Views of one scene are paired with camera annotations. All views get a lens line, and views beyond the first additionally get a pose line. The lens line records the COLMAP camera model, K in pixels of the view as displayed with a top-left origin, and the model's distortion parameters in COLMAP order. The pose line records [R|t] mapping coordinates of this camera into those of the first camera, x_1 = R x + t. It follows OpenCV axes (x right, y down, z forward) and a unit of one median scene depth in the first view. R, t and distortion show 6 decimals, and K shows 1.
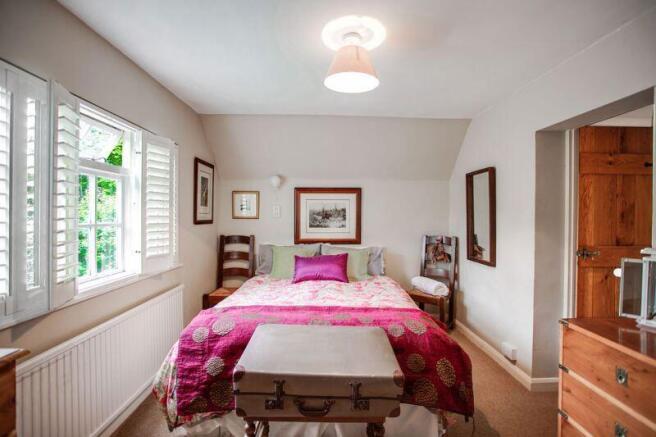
lens RADIAL K [[324.4, 0, 328.0], [0, 324.4, 218.5], [0, 0, 1]] dist [-0.000896, 0.000054]
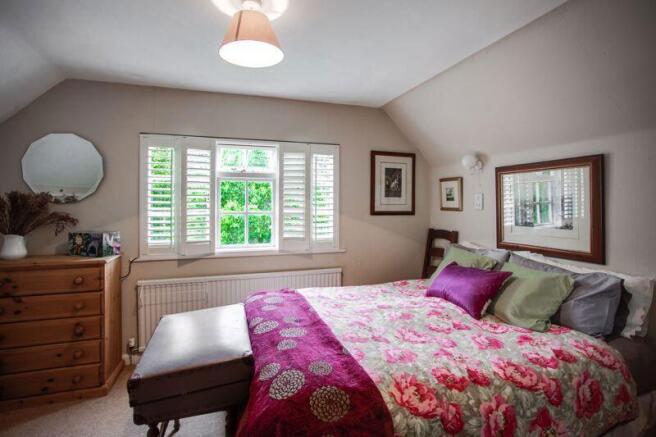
lens RADIAL K [[329.3, 0, 328.9], [0, 329.3, 197.5], [0, 0, 1]] dist [-0.000940, -0.000035]
pose [[0.321551, -0.019417, -0.946693, 0.483400], [-0.011540, 0.999635, -0.024422, -0.008924], [0.946822, 0.018778, 0.321209, 0.461361]]
